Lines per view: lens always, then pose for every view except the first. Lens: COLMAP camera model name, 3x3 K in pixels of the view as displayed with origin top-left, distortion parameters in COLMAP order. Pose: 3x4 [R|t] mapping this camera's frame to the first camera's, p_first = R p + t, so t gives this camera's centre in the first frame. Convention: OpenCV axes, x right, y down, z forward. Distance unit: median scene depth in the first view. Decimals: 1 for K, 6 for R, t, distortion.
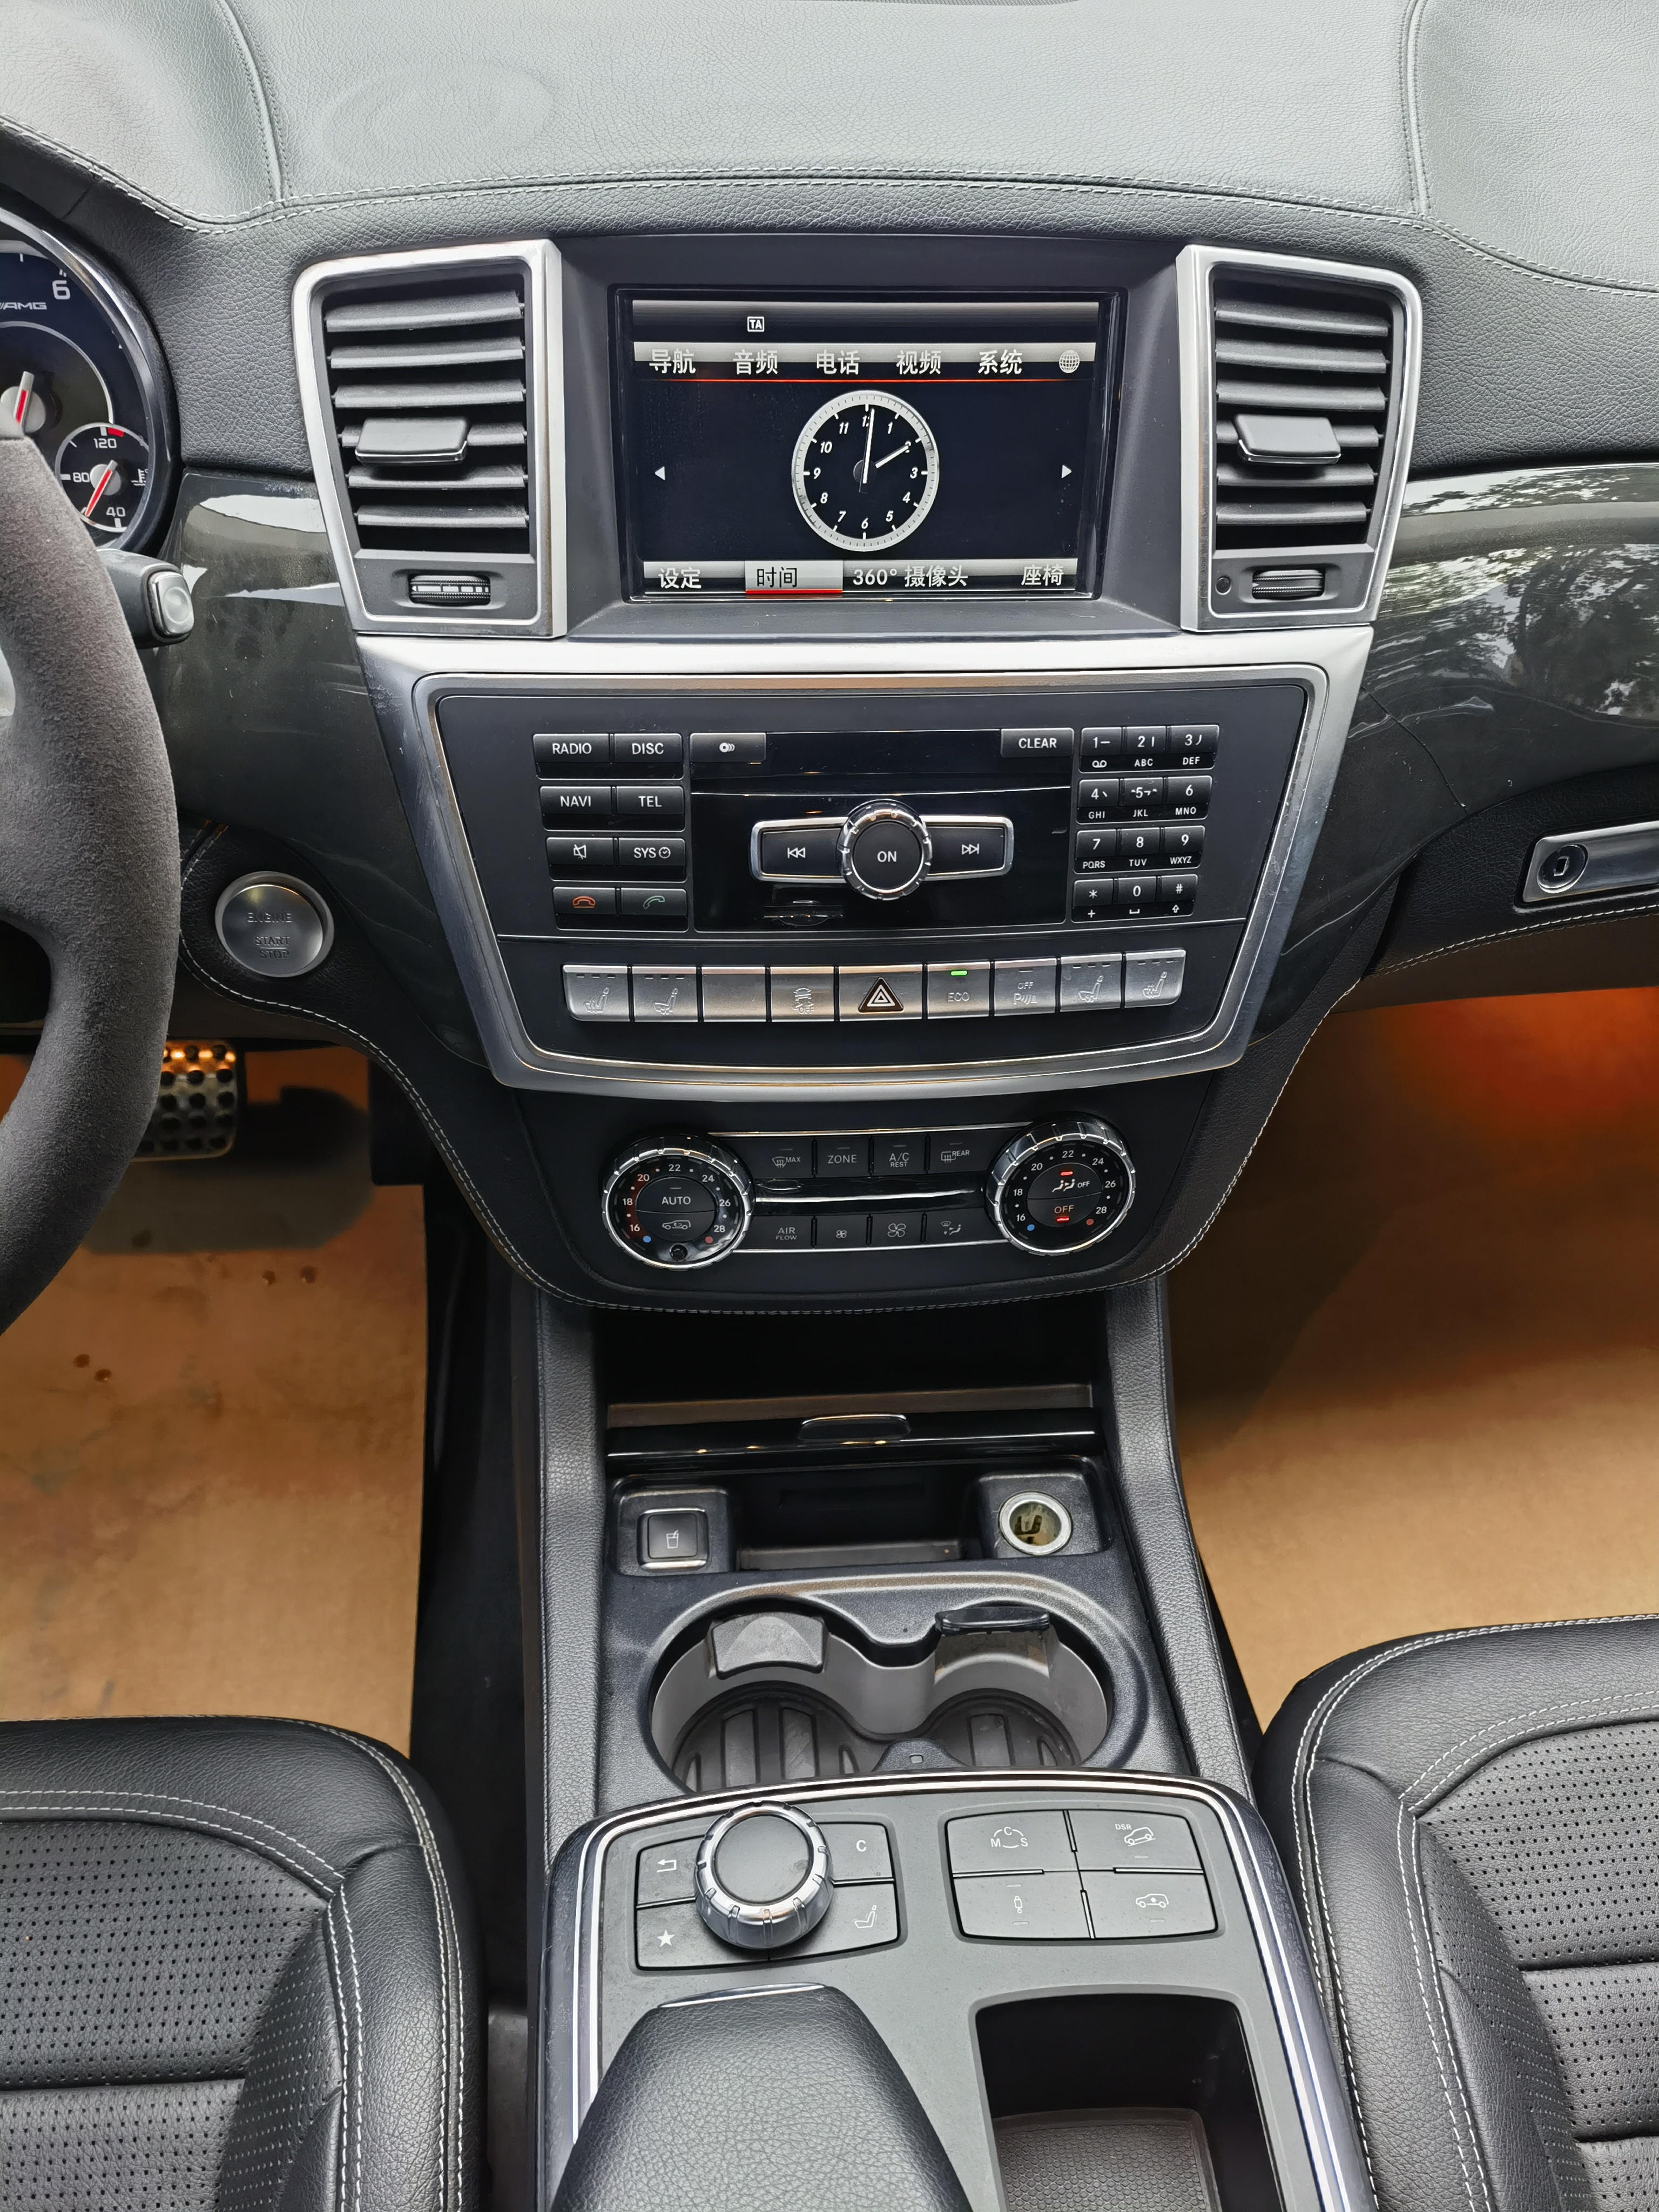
lens RADIAL K [[1360.2, 0, 876.4], [0, 1360.2, 921.9], [0, 0, 1]] dist [0.068069, -0.047702]
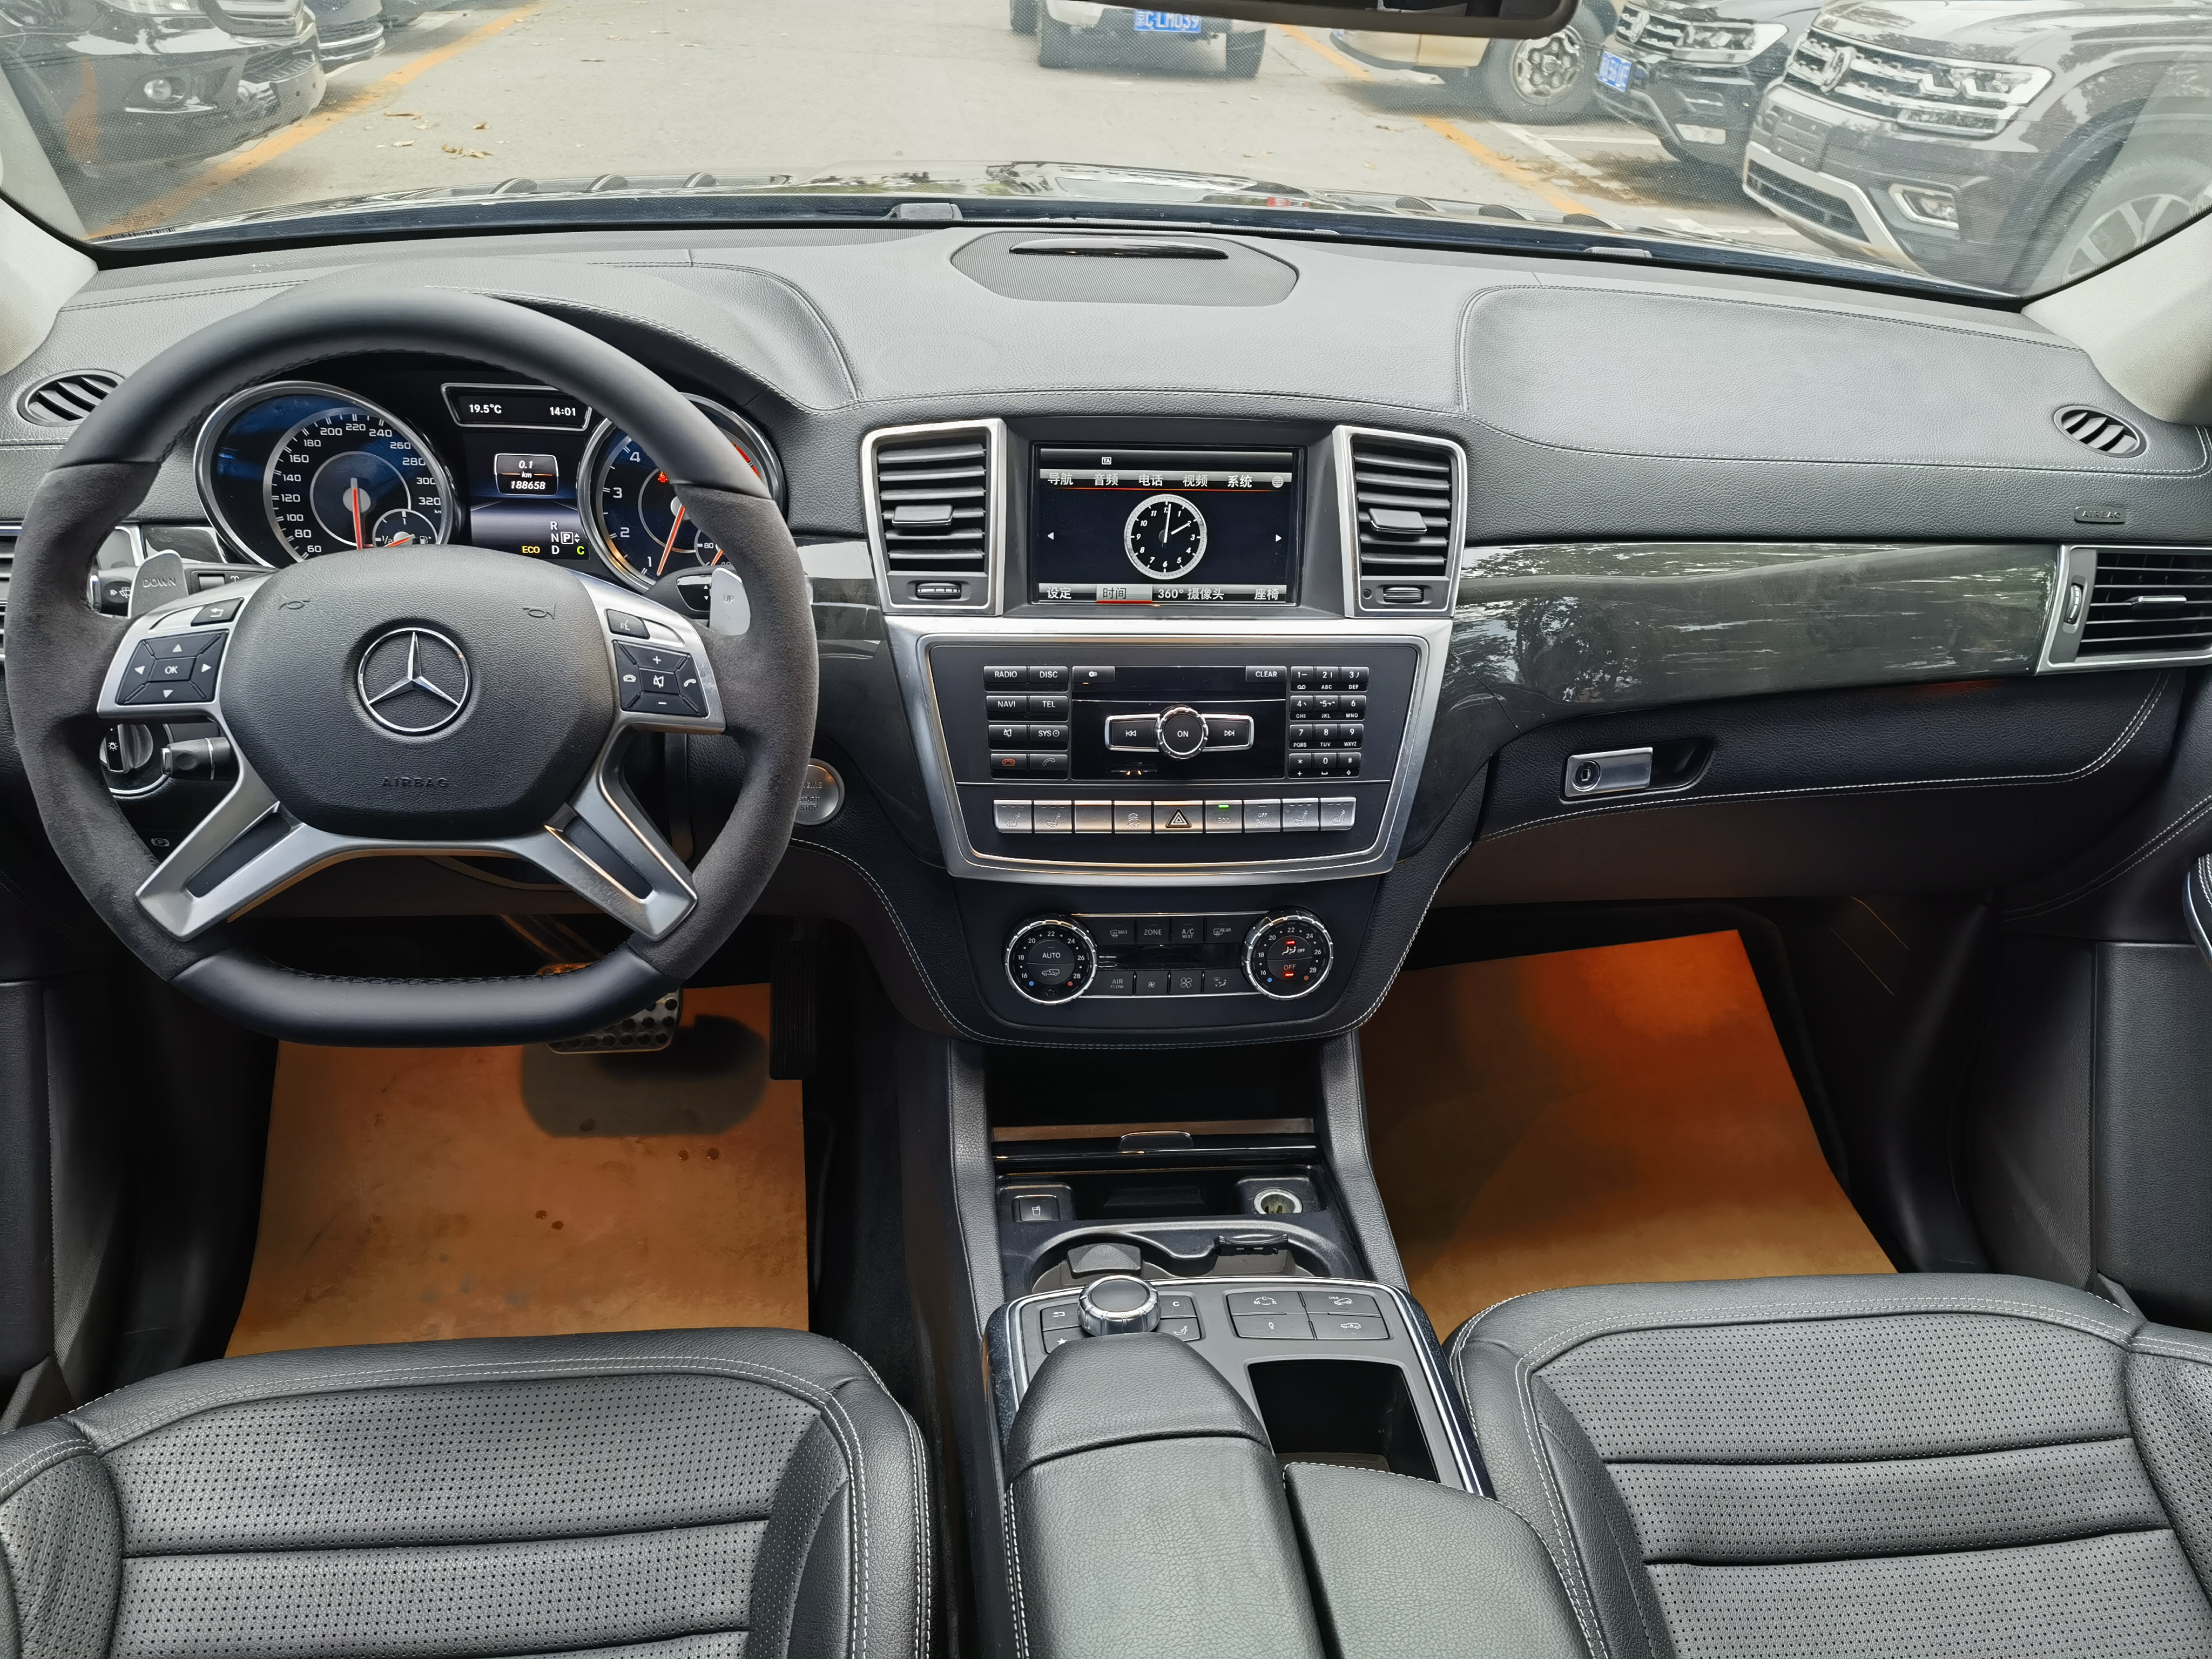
lens RADIAL K [[1755.9, 0, 1106.0], [0, 1755.9, 829.5], [0, 0, 1]] dist [0.029680, -0.009840]
pose [[0.999523, 0.003559, 0.030663, -0.155058], [0.004374, 0.966974, -0.254837, 0.627015], [-0.030557, 0.254849, 0.966498, -1.120529]]
